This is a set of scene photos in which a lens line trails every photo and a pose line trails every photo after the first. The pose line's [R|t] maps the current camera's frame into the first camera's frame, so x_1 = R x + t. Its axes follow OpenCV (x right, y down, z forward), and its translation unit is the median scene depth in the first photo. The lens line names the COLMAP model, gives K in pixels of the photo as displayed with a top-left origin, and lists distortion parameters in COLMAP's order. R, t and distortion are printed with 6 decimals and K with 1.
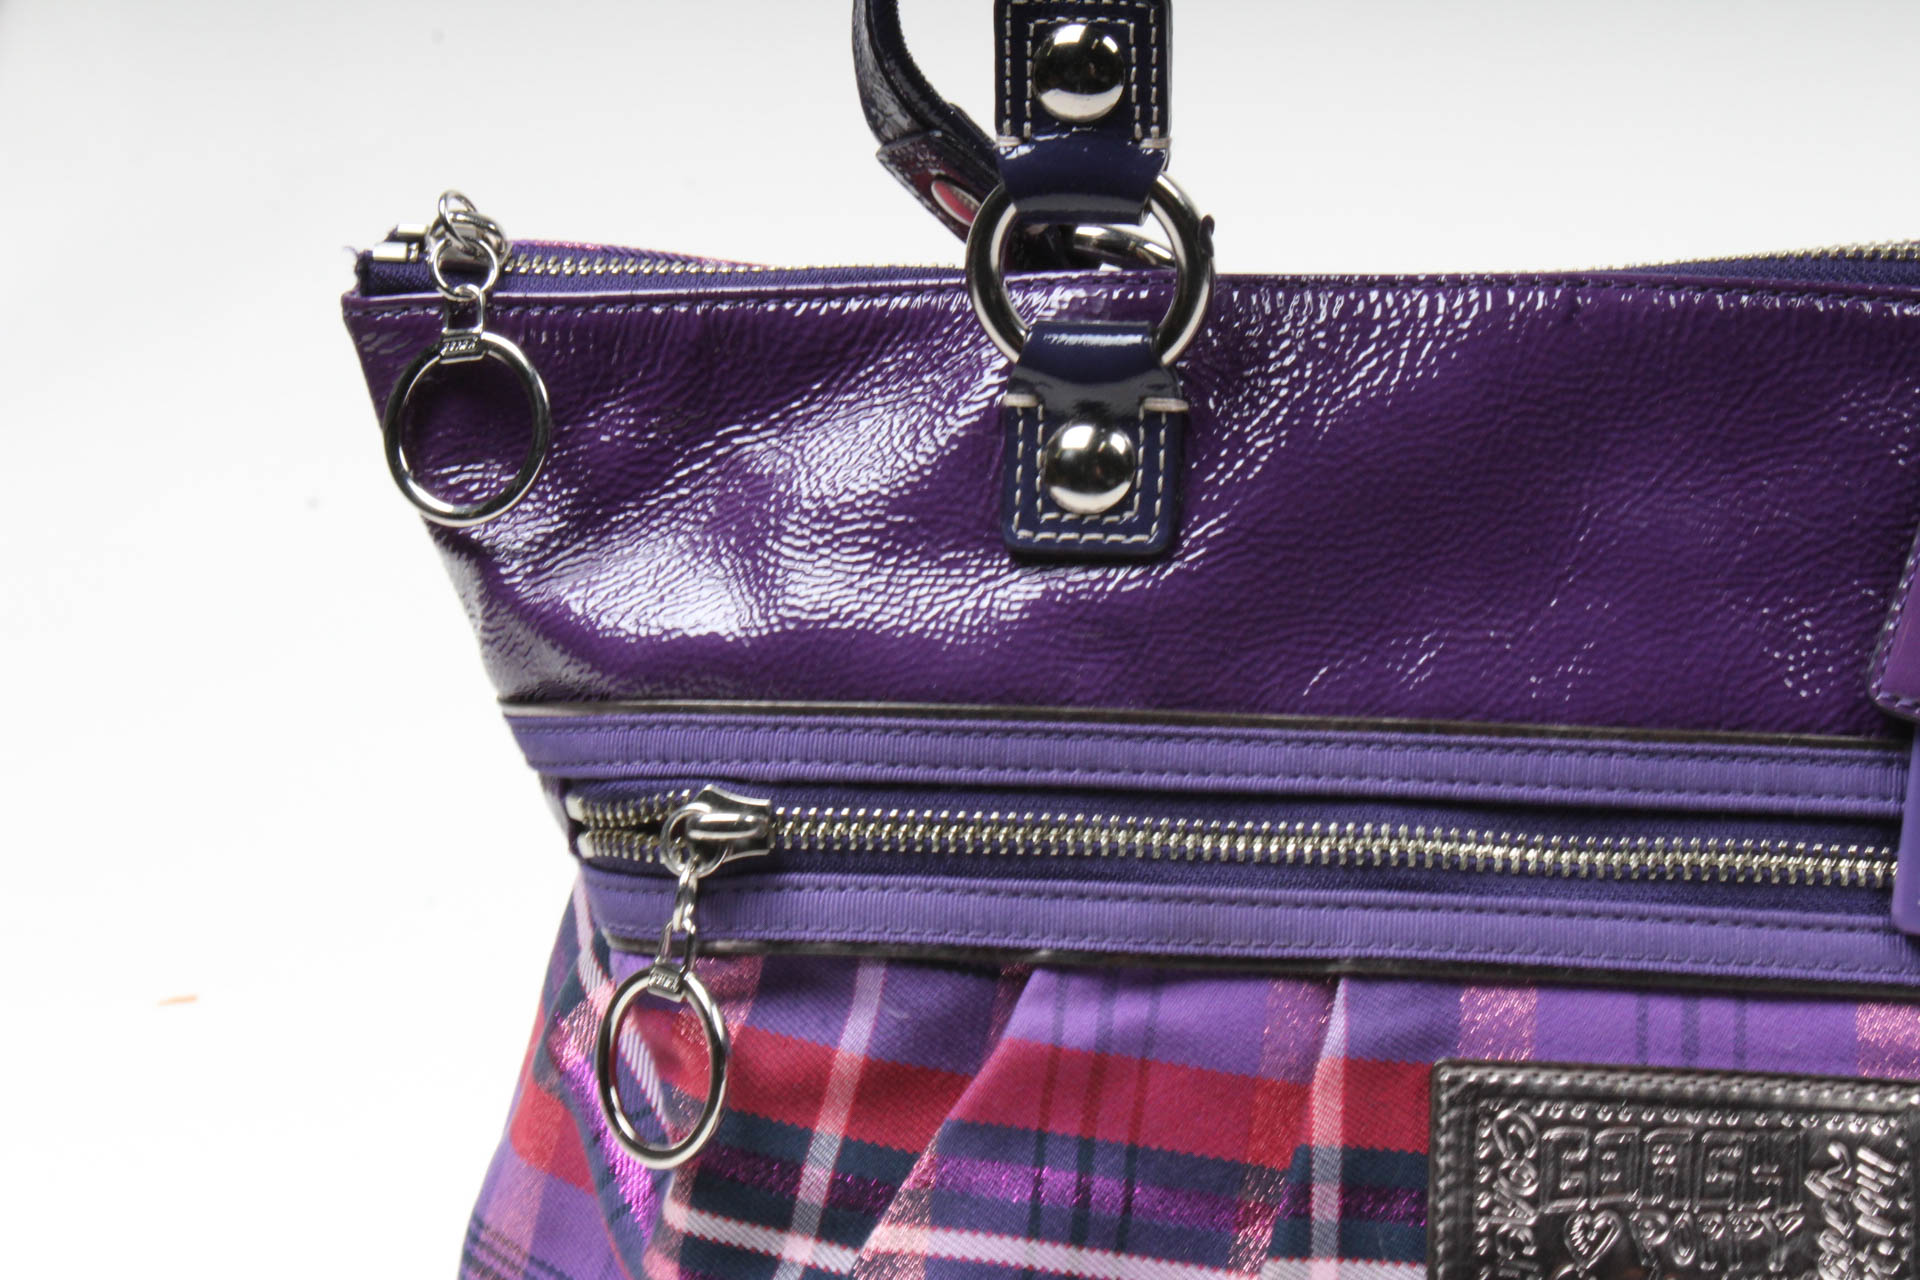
lens RADIAL K [[4372.9, 0, 948.2], [0, 4372.9, 640.9], [0, 0, 1]] dist [0.061681, 0.000000]
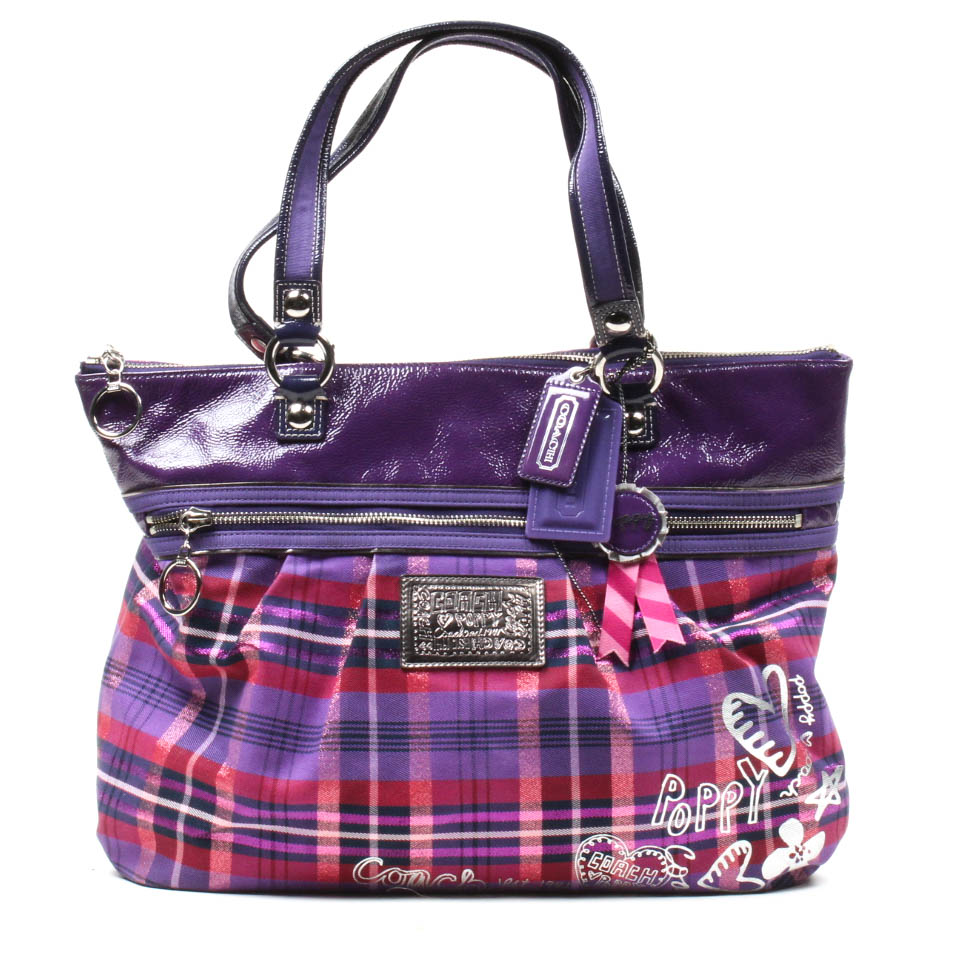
lens RADIAL K [[3214.5, 0, 451.8], [0, 3214.5, 448.9], [0, 0, 1]] dist [0.011238, 0.000000]
pose [[0.990824, -0.004145, 0.135092, -0.198634], [0.022866, 0.990262, -0.137325, 0.348561], [-0.133208, 0.139154, 0.981271, -1.570780]]
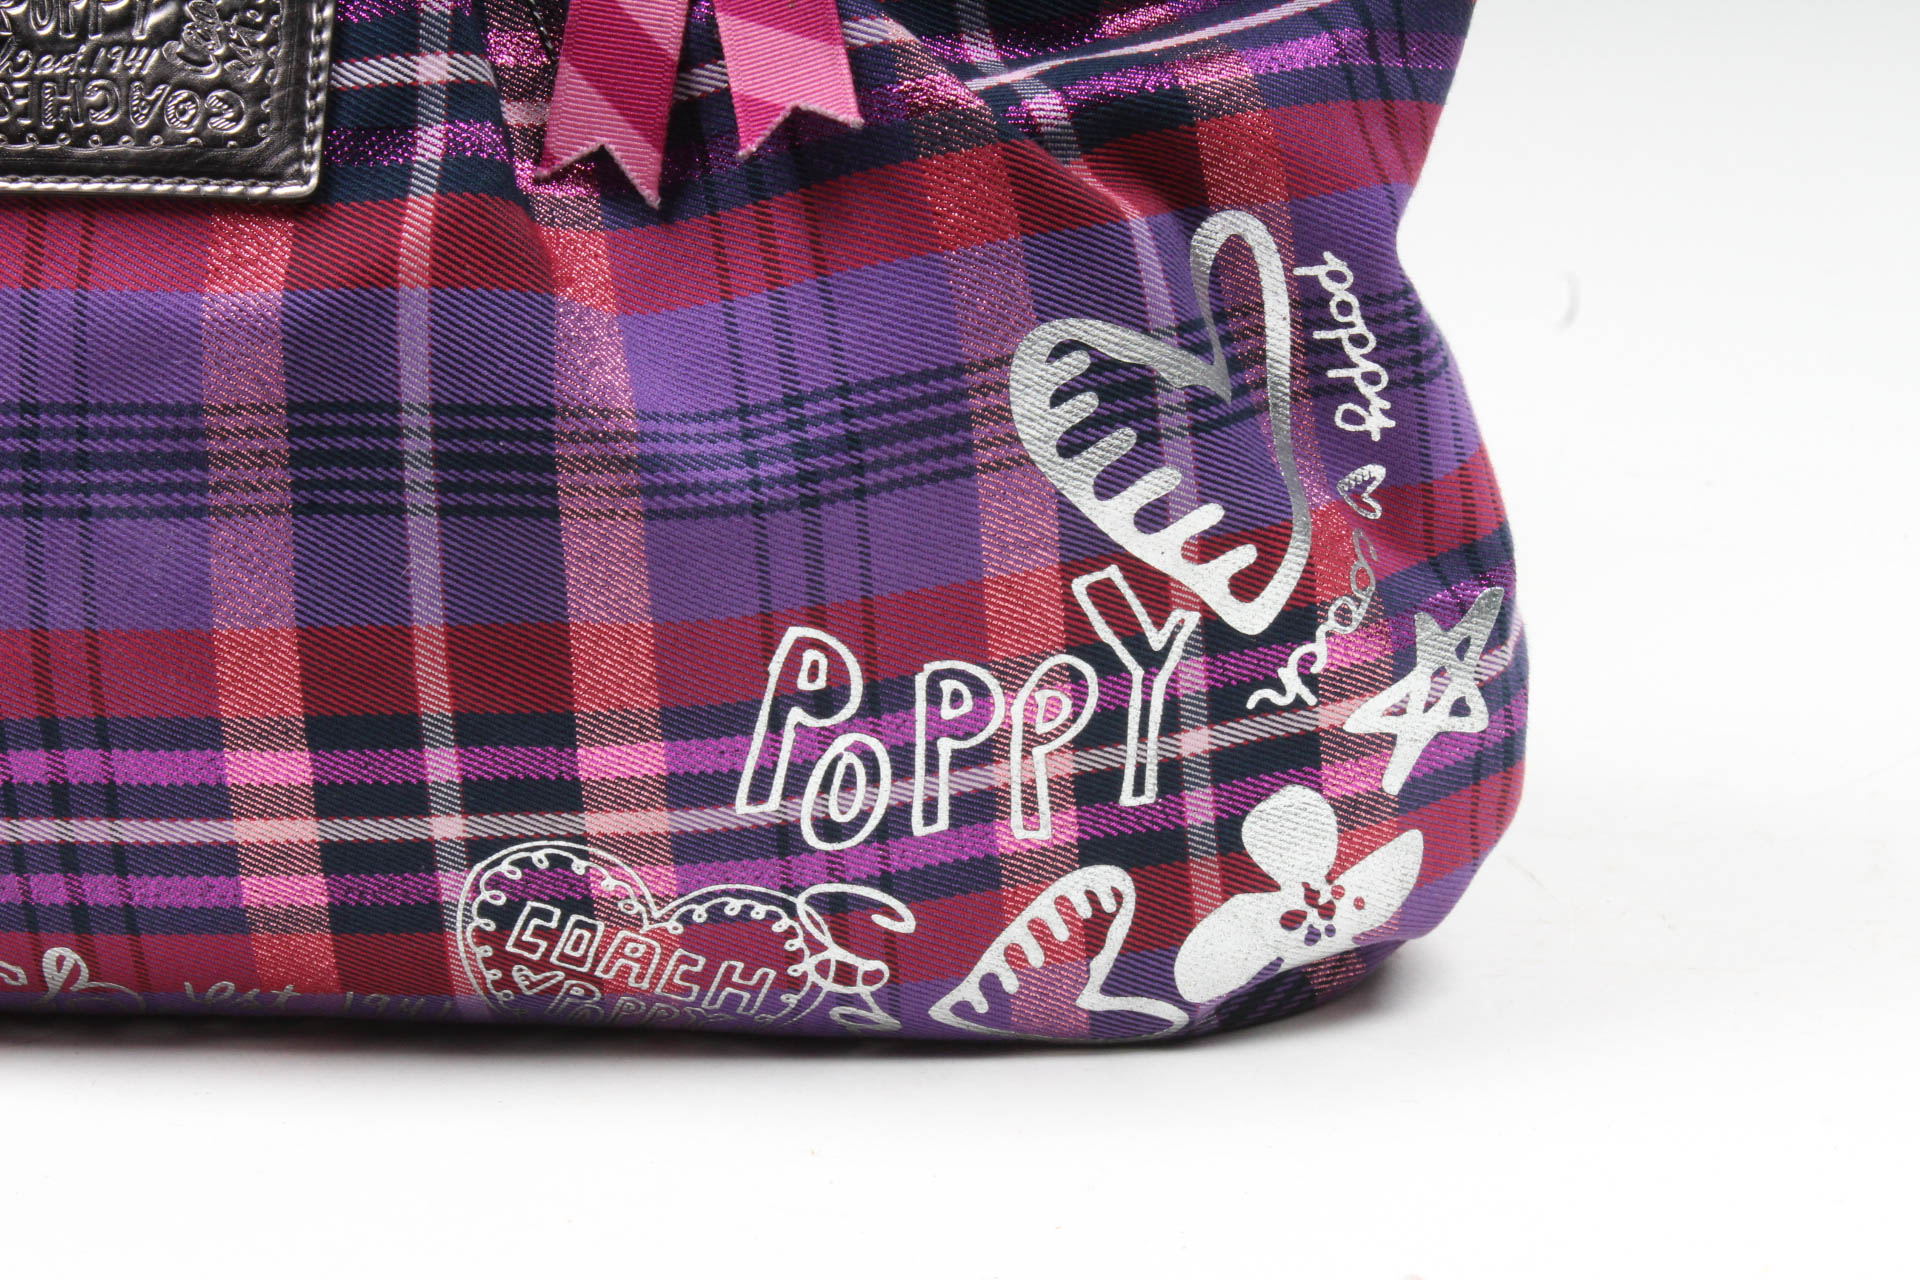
lens RADIAL K [[4372.9, 0, 924.8], [0, 4372.9, 593.9], [0, 0, 1]] dist [0.061681, 0.000000]
pose [[0.998830, 0.003367, 0.048246, 0.299509], [-0.004927, 0.999468, 0.032248, 0.221664], [-0.048111, -0.032448, 0.998315, 0.048861]]
